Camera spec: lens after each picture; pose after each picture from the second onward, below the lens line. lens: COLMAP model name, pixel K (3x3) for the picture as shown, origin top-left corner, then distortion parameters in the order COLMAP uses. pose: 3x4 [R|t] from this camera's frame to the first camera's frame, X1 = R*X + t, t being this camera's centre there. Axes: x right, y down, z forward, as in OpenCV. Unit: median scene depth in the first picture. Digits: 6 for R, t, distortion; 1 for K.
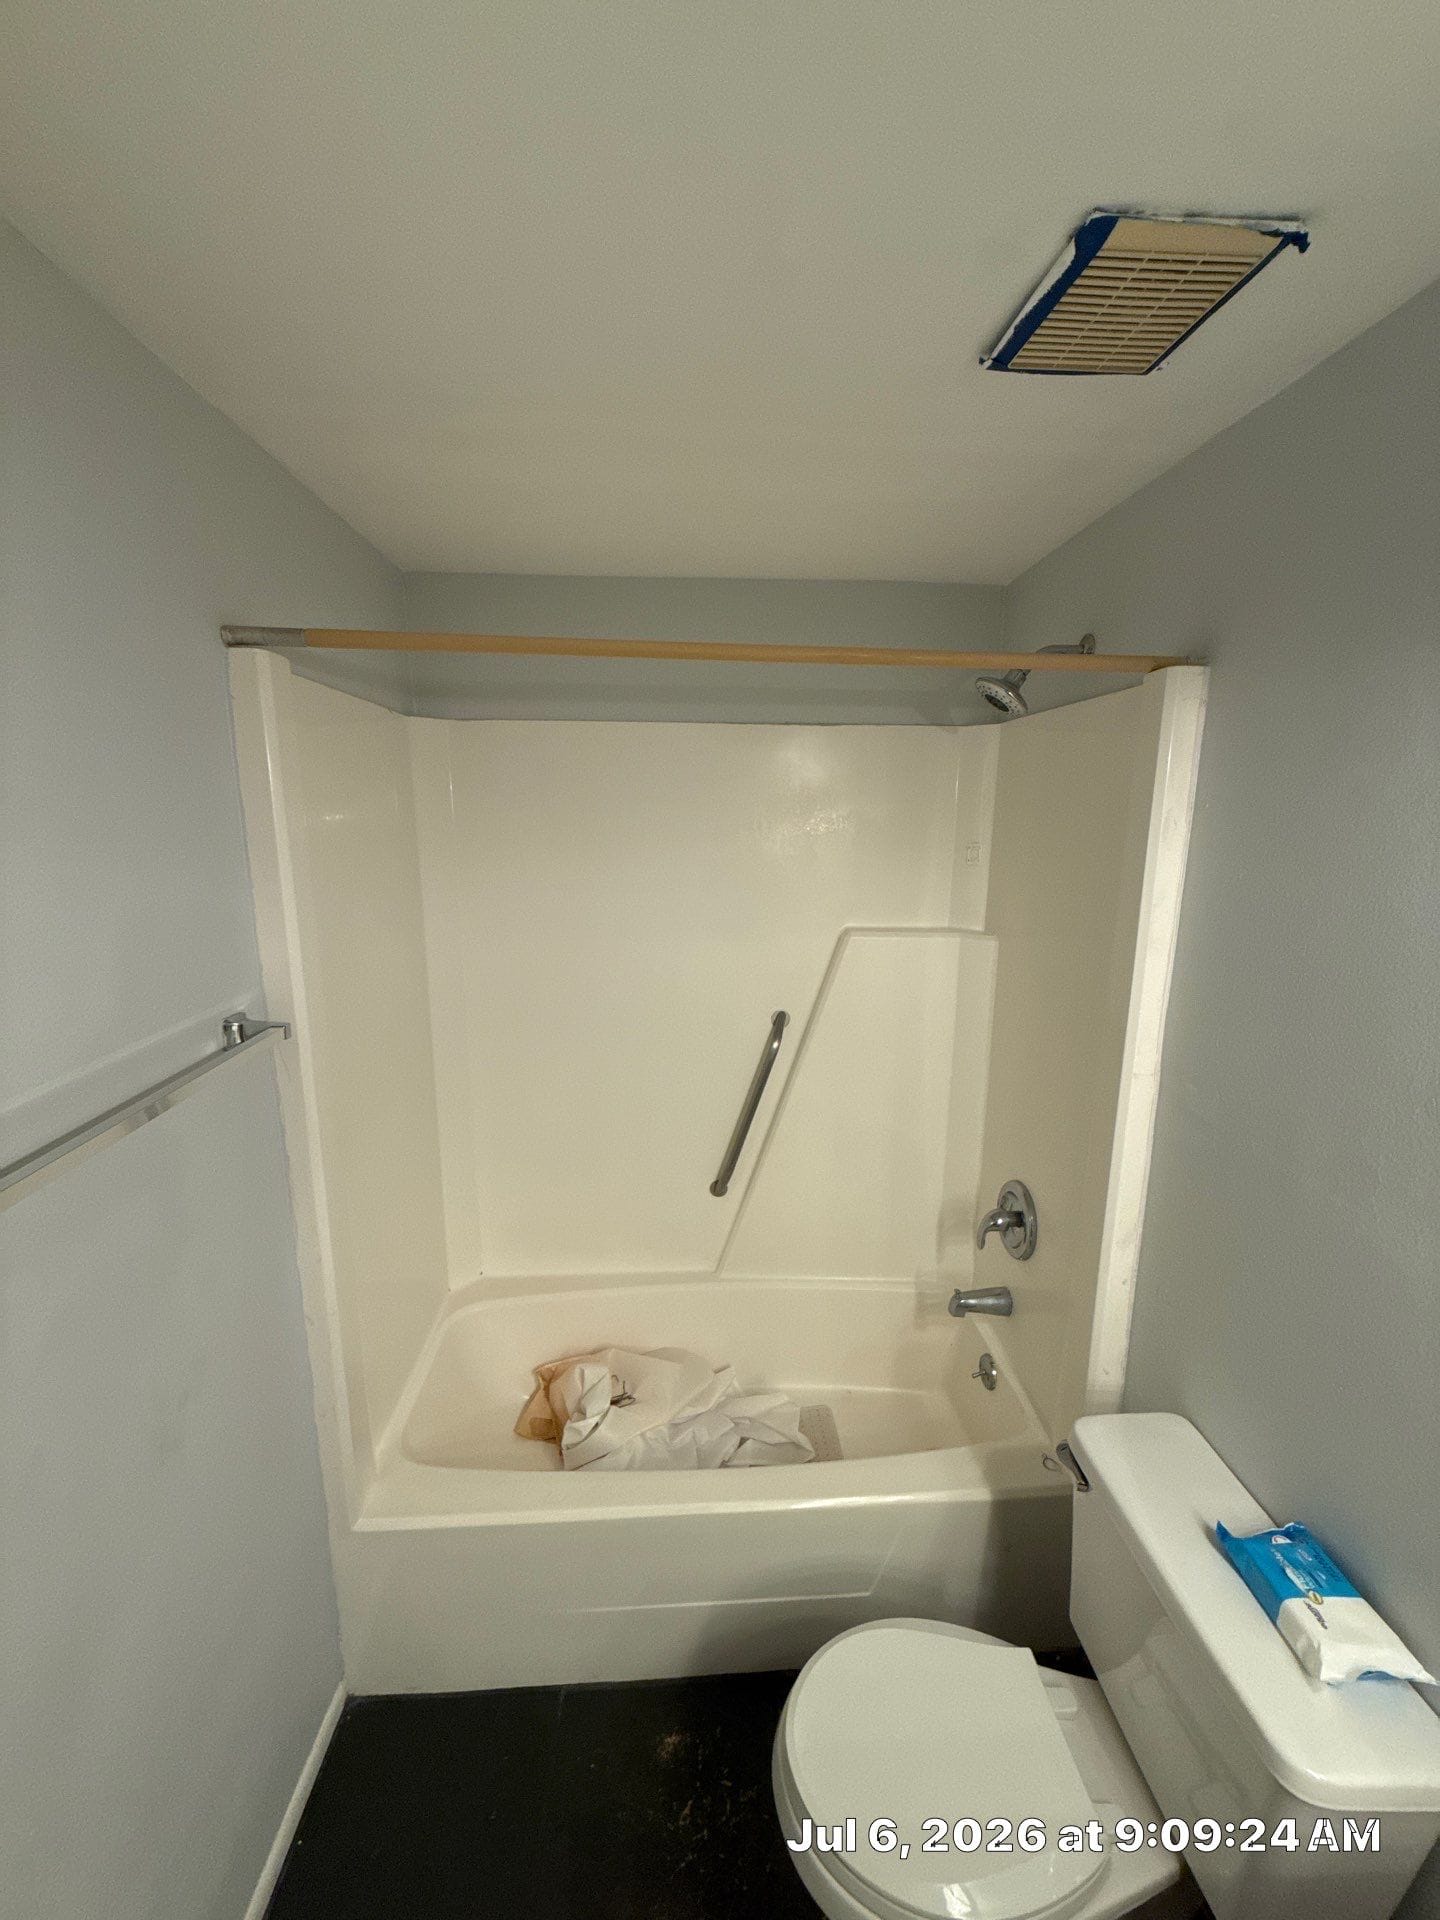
lens RADIAL K [[769.0, 0, 722.1], [0, 769.0, 962.6], [0, 0, 1]] dist [0.000000, -0.000101]
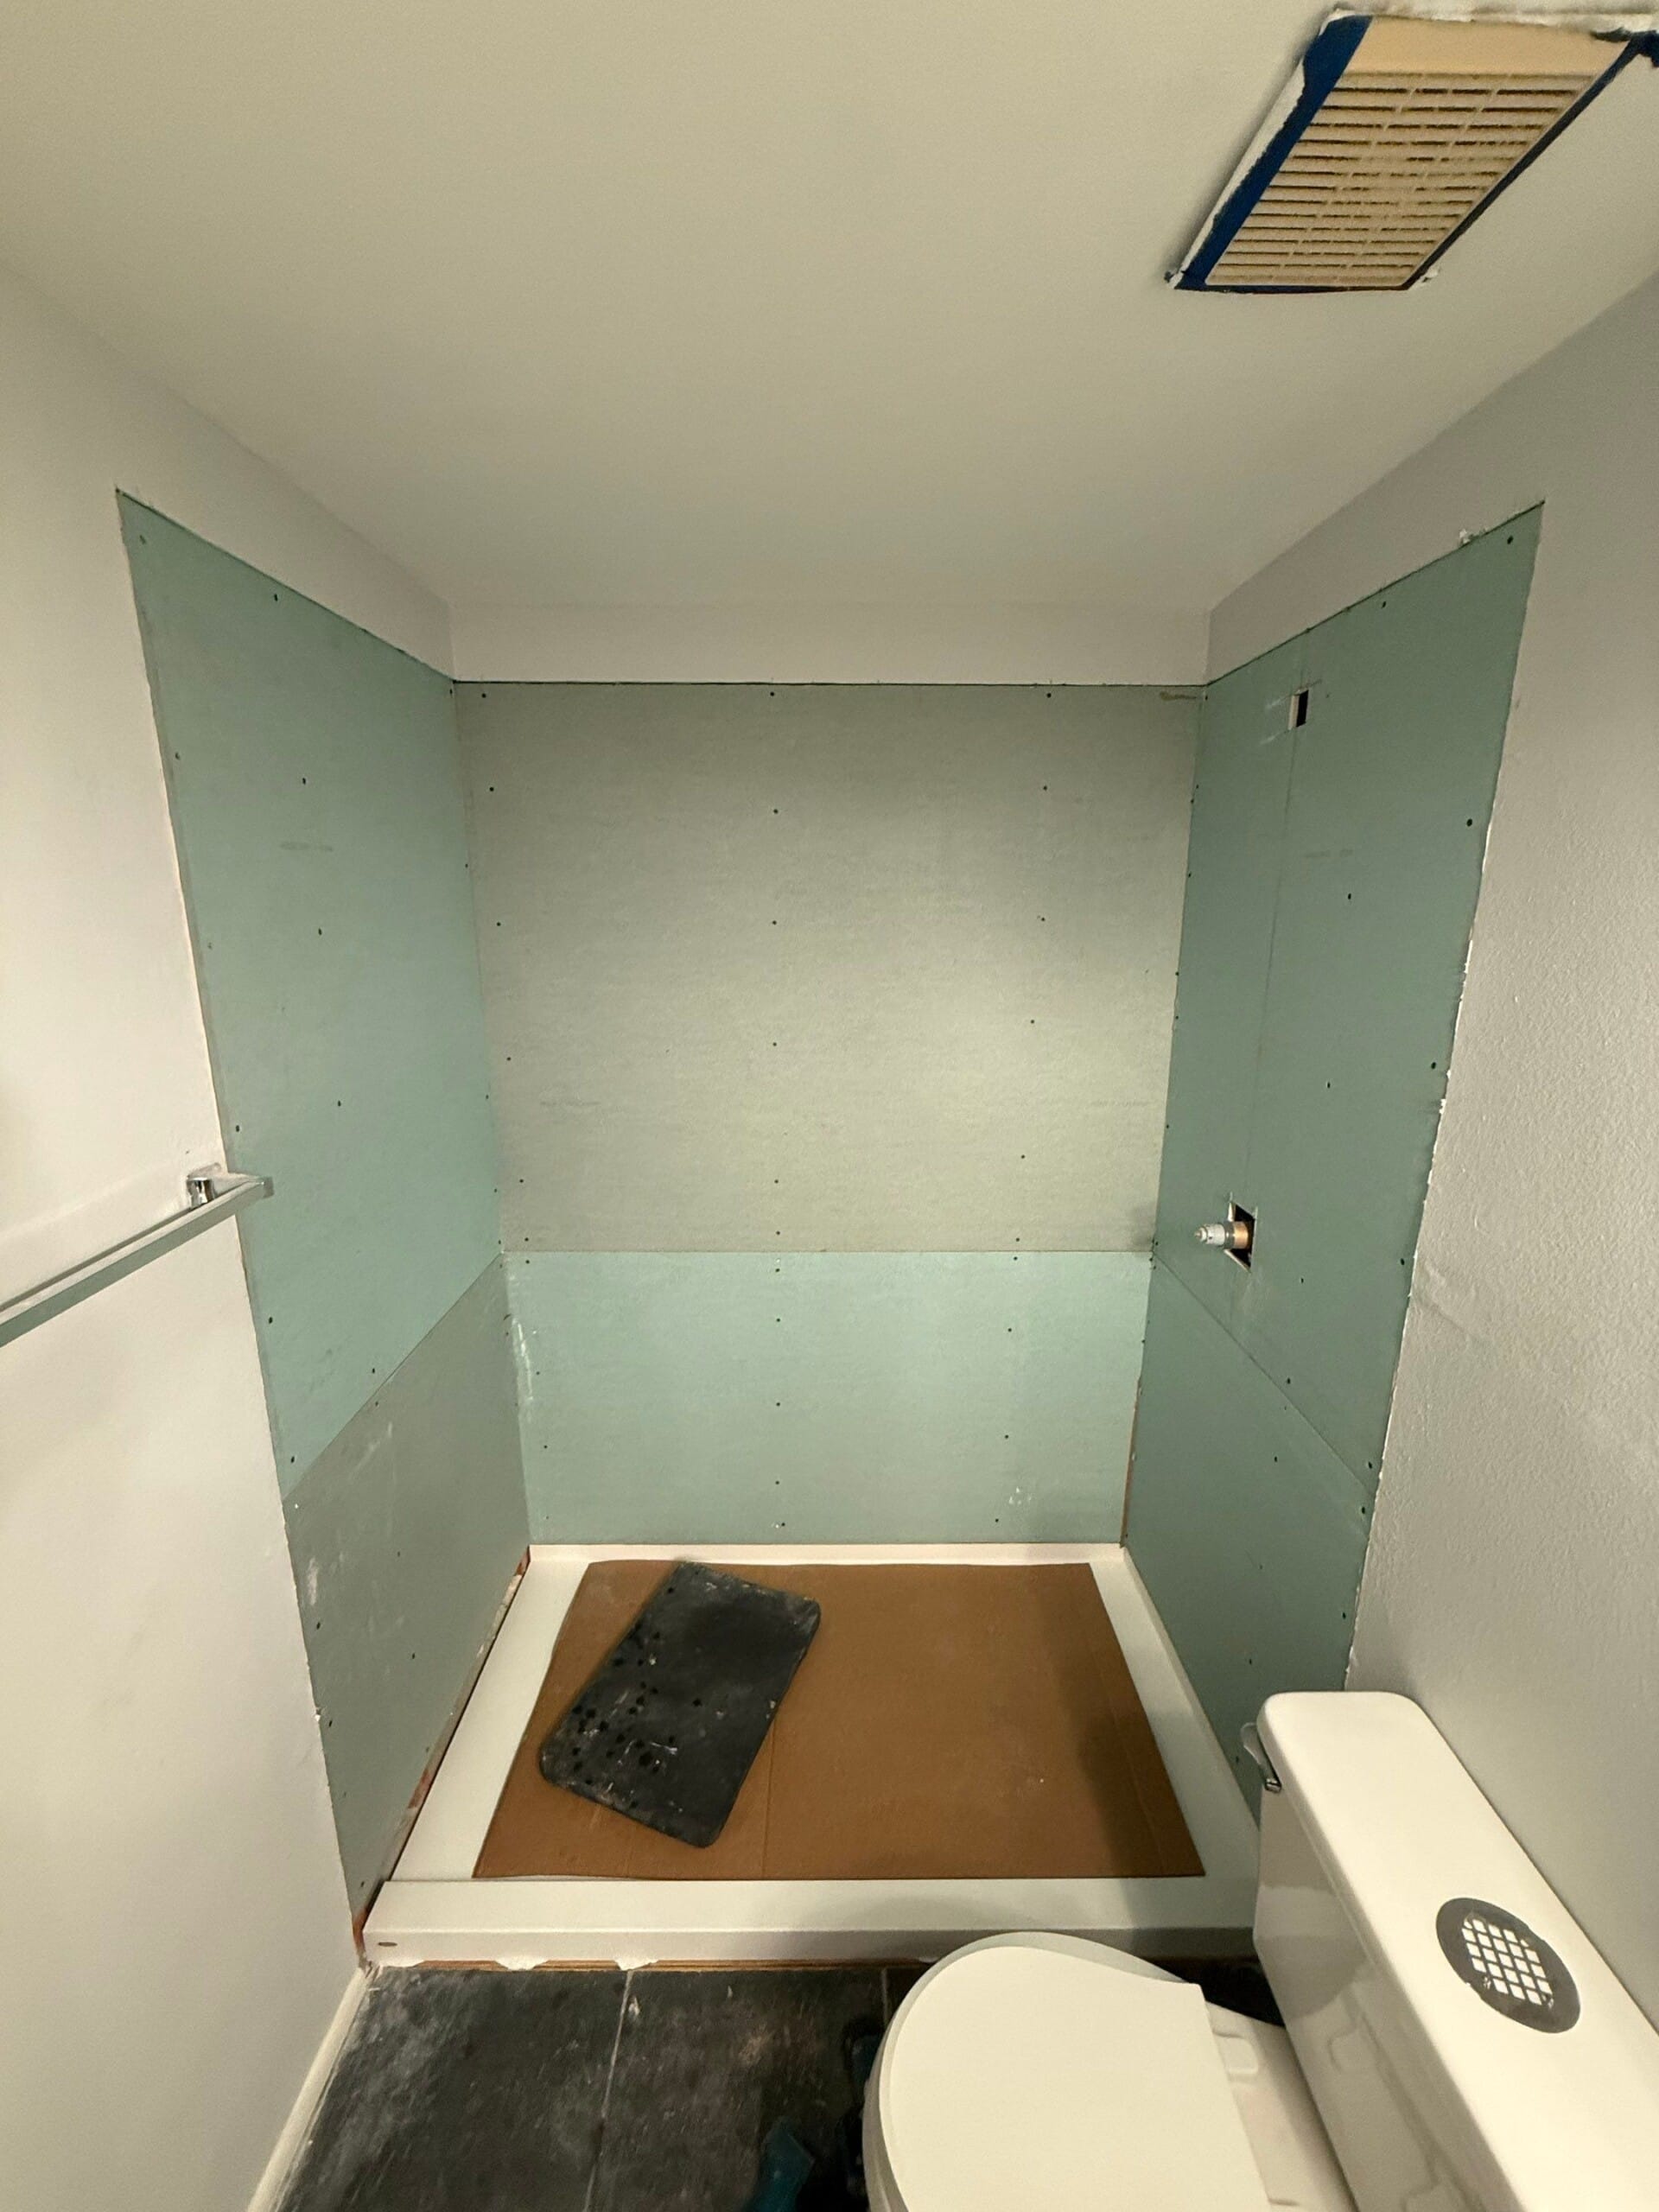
lens RADIAL K [[886.0, 0, 829.7], [0, 886.0, 1104.5], [0, 0, 1]] dist [0.000000, -0.000101]
pose [[0.998551, 0.011016, -0.052680, 0.079252], [-0.009020, 0.999238, 0.037978, -0.046173], [0.053058, -0.037448, 0.997889, 0.140838]]
